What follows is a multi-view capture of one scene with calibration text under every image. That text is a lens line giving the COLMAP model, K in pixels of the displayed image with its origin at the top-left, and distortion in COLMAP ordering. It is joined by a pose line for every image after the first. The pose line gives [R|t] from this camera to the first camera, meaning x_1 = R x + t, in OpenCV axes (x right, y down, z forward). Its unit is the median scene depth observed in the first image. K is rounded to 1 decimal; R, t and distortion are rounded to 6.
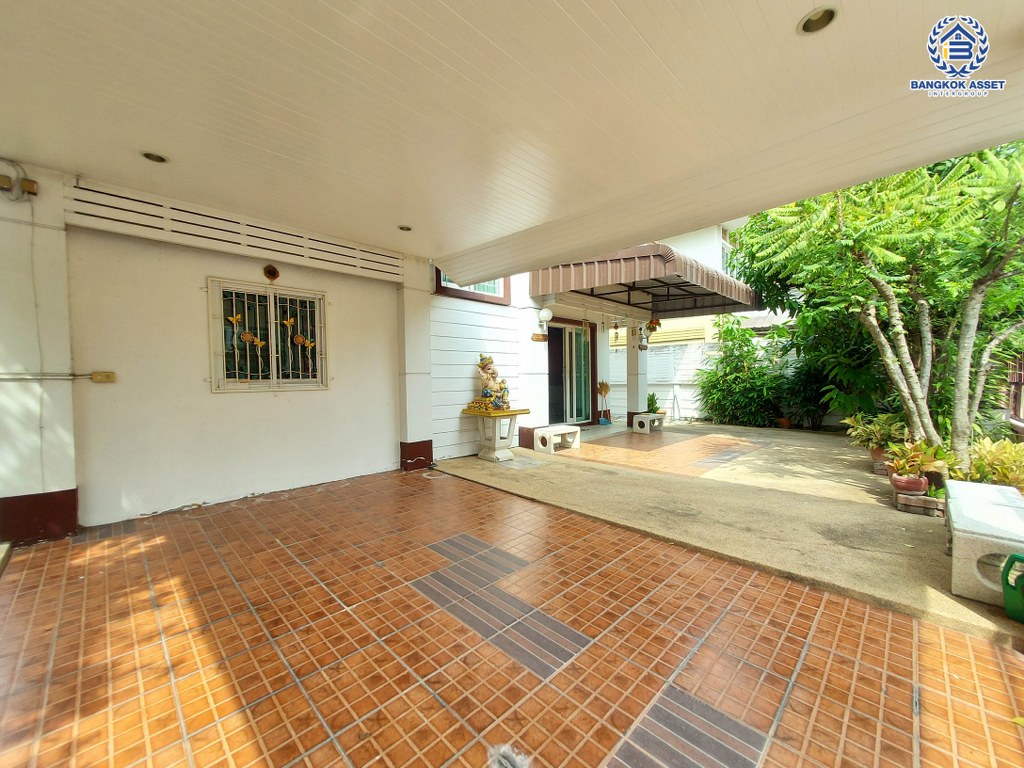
lens RADIAL K [[404.1, 0, 510.8], [0, 404.1, 390.2], [0, 0, 1]] dist [-0.001416, 0.000220]
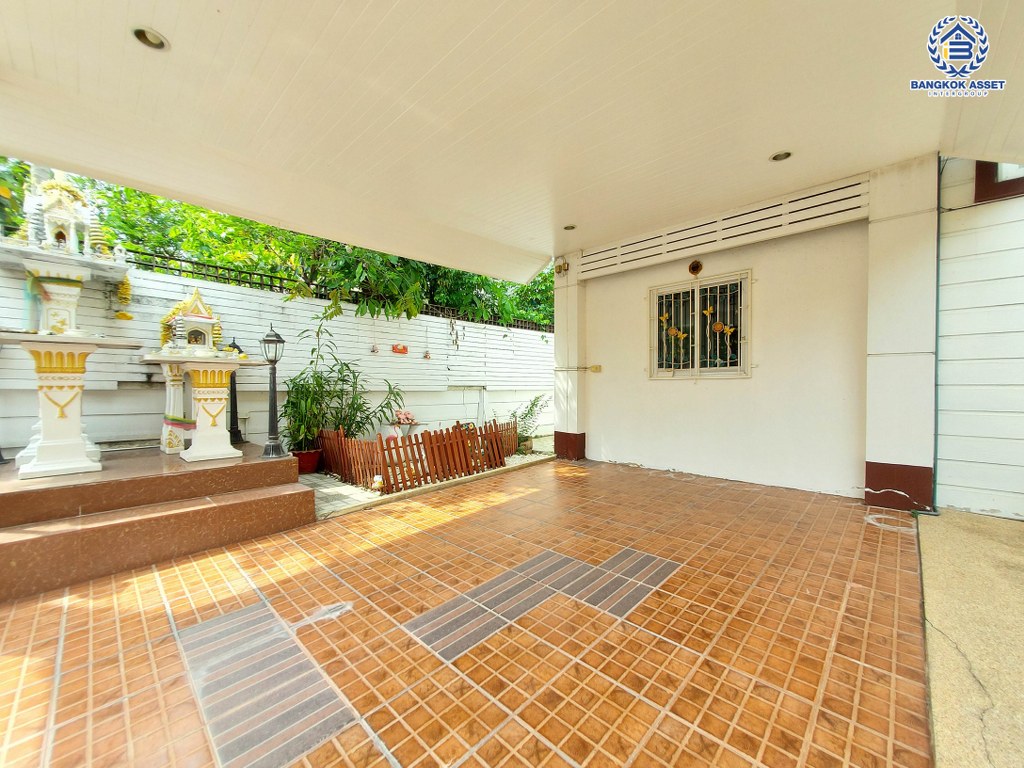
lens RADIAL K [[404.1, 0, 510.8], [0, 404.1, 390.2], [0, 0, 1]] dist [-0.001416, 0.000220]
pose [[0.007629, 0.025353, -0.999649, 0.644325], [-0.022012, 0.999441, 0.025180, 0.020449], [0.999729, 0.021812, 0.008183, 0.697117]]
